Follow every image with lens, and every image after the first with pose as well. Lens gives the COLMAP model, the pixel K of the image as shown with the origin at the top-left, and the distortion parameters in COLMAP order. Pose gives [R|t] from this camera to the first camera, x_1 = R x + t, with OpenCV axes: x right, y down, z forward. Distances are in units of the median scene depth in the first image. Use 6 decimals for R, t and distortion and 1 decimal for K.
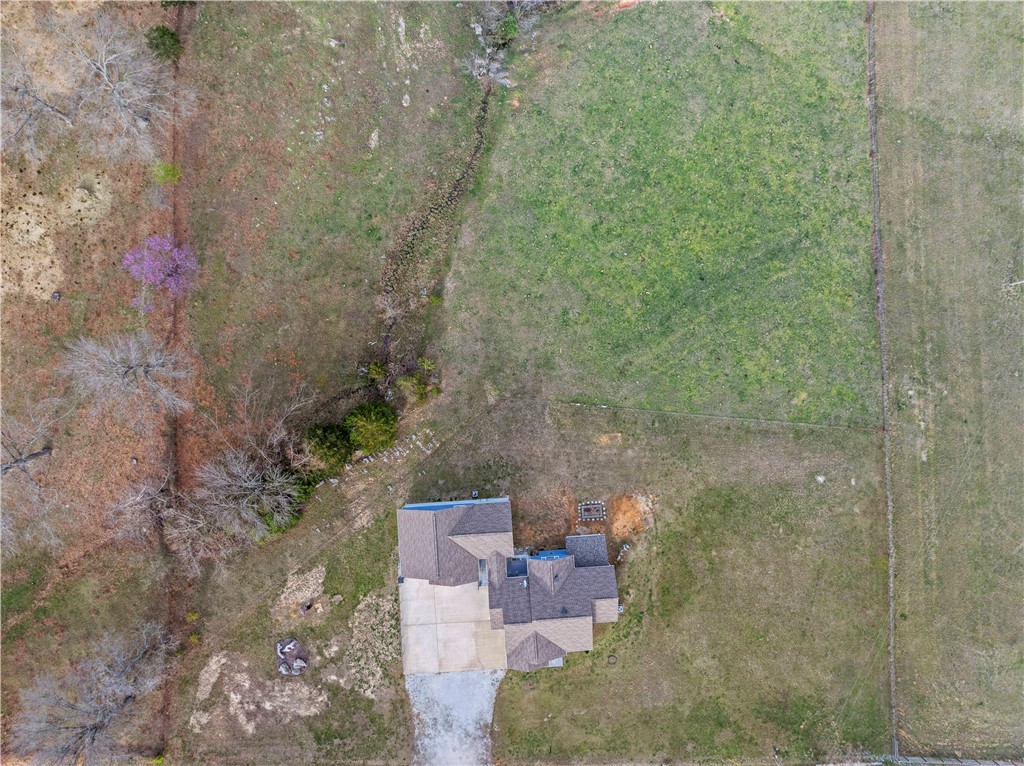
lens RADIAL K [[721.4, 0, 515.7], [0, 721.4, 378.9], [0, 0, 1]] dist [-0.040291, 0.002598]
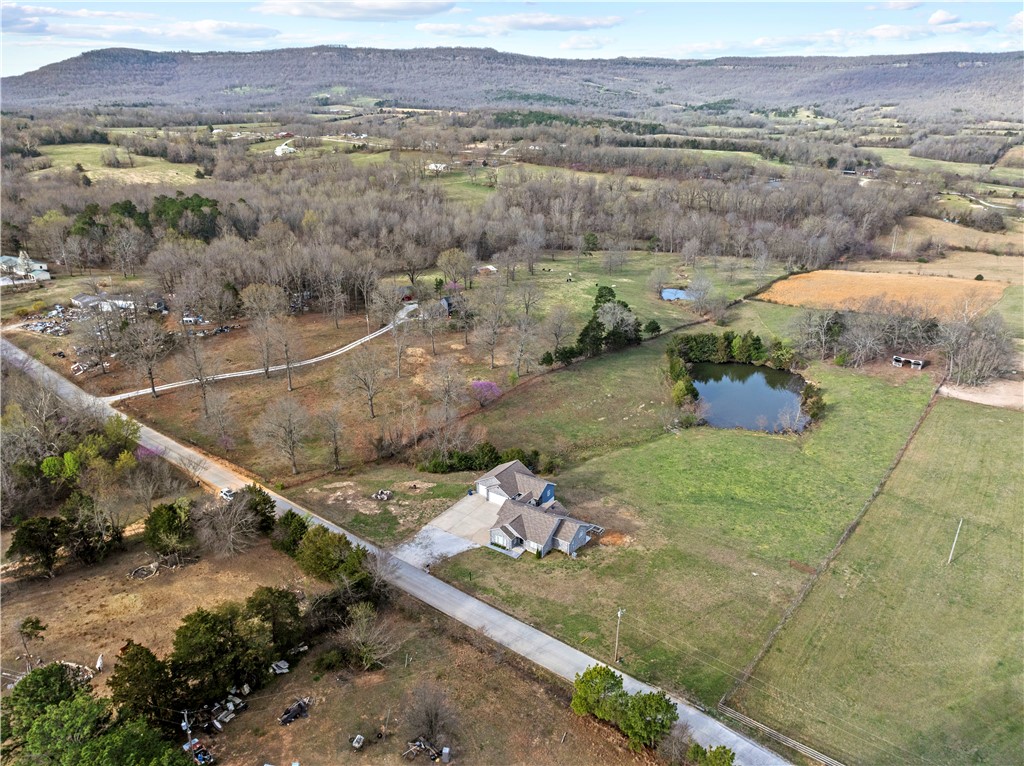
lens RADIAL K [[721.4, 0, 515.7], [0, 721.4, 378.9], [0, 0, 1]] dist [-0.040291, 0.002598]
pose [[0.786786, 0.226850, -0.574027, 0.762137], [-0.617220, 0.293127, -0.730148, 1.282547], [0.002629, 0.928771, 0.370644, 0.173834]]
